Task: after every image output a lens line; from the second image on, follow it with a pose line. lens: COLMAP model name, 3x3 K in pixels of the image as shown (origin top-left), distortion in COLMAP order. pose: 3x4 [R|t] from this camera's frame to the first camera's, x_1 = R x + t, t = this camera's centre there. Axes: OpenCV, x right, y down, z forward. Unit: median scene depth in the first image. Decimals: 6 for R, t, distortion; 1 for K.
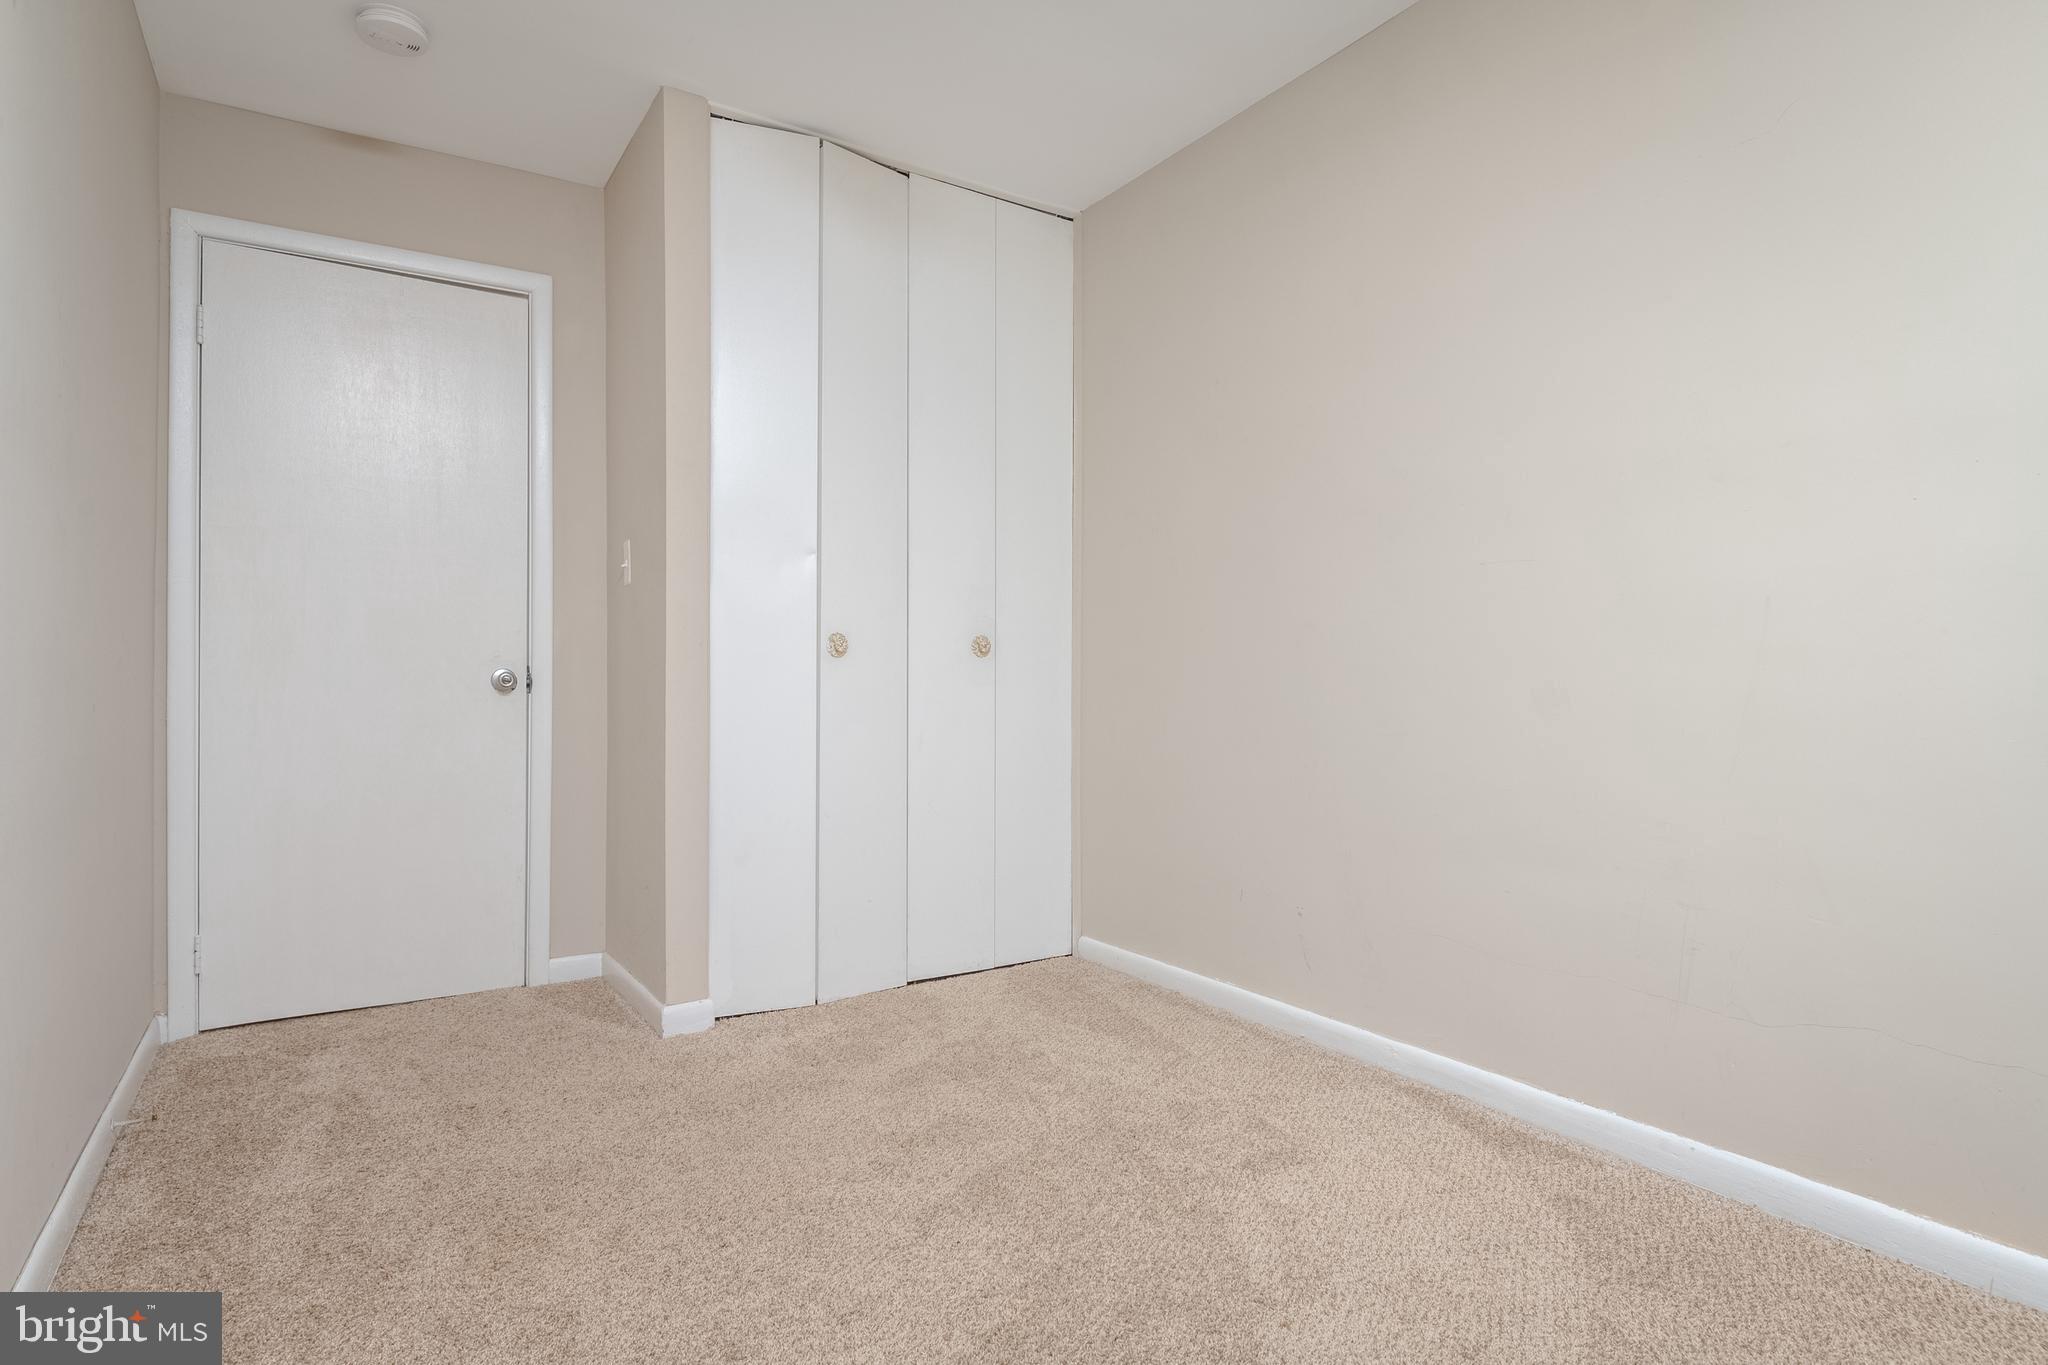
lens RADIAL K [[1036.8, 0, 1024.0], [0, 1036.8, 682.5], [0, 0, 1]] dist [0.001218, -0.000355]
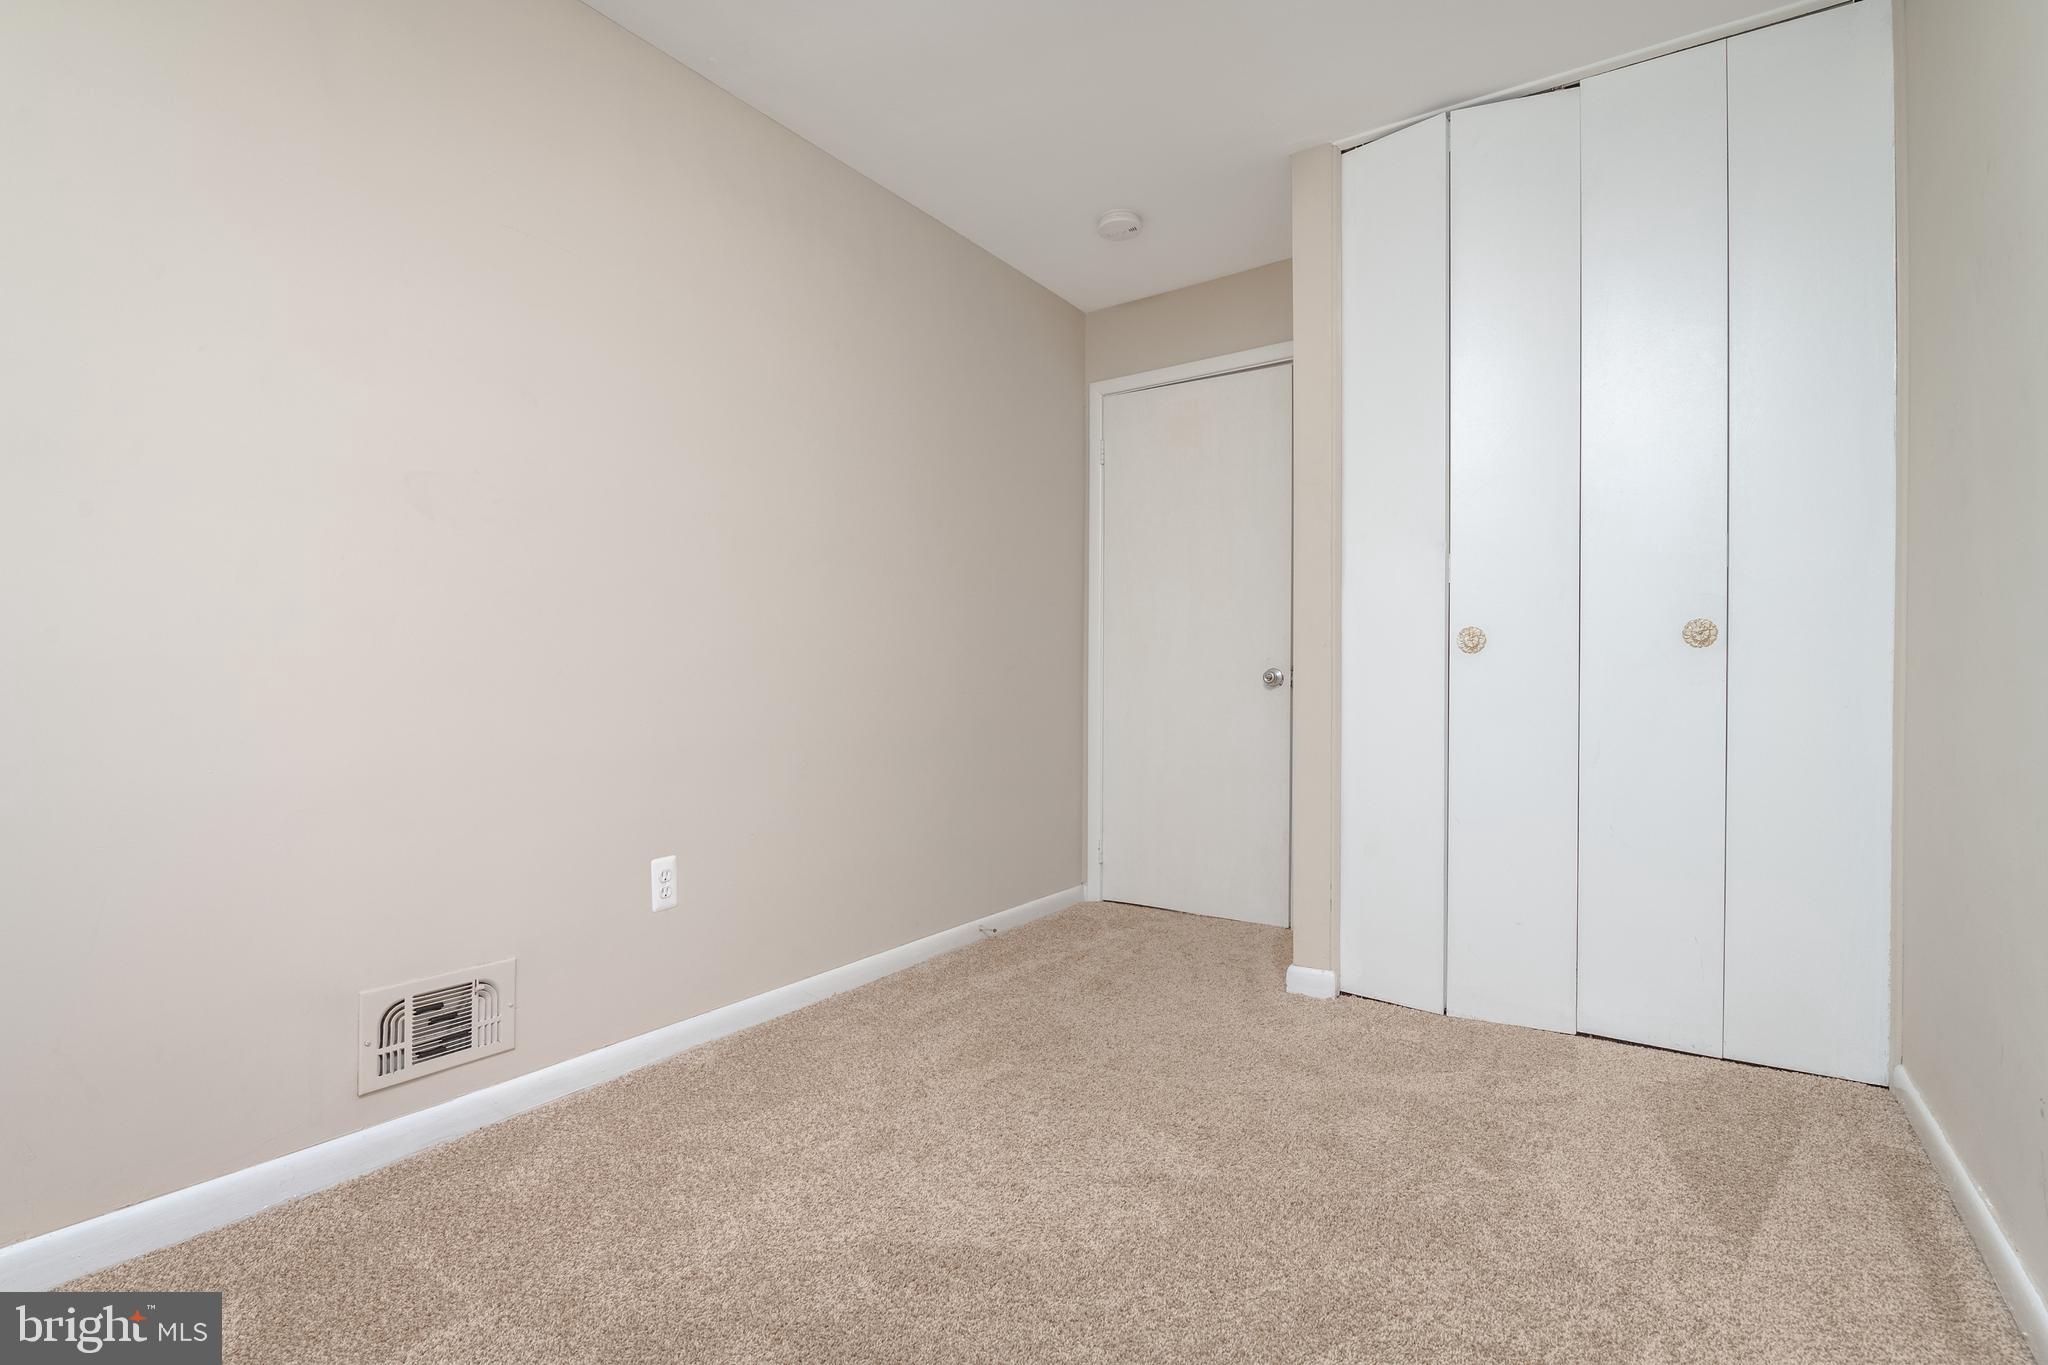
lens RADIAL K [[951.6, 0, 1011.1], [0, 951.6, 677.4], [0, 0, 1]] dist [0.016157, -0.011140]
pose [[0.401631, 0.002028, -0.915799, 0.477581], [0.000776, 0.999996, 0.002554, -0.005937], [0.915801, -0.001736, 0.401628, 0.292026]]
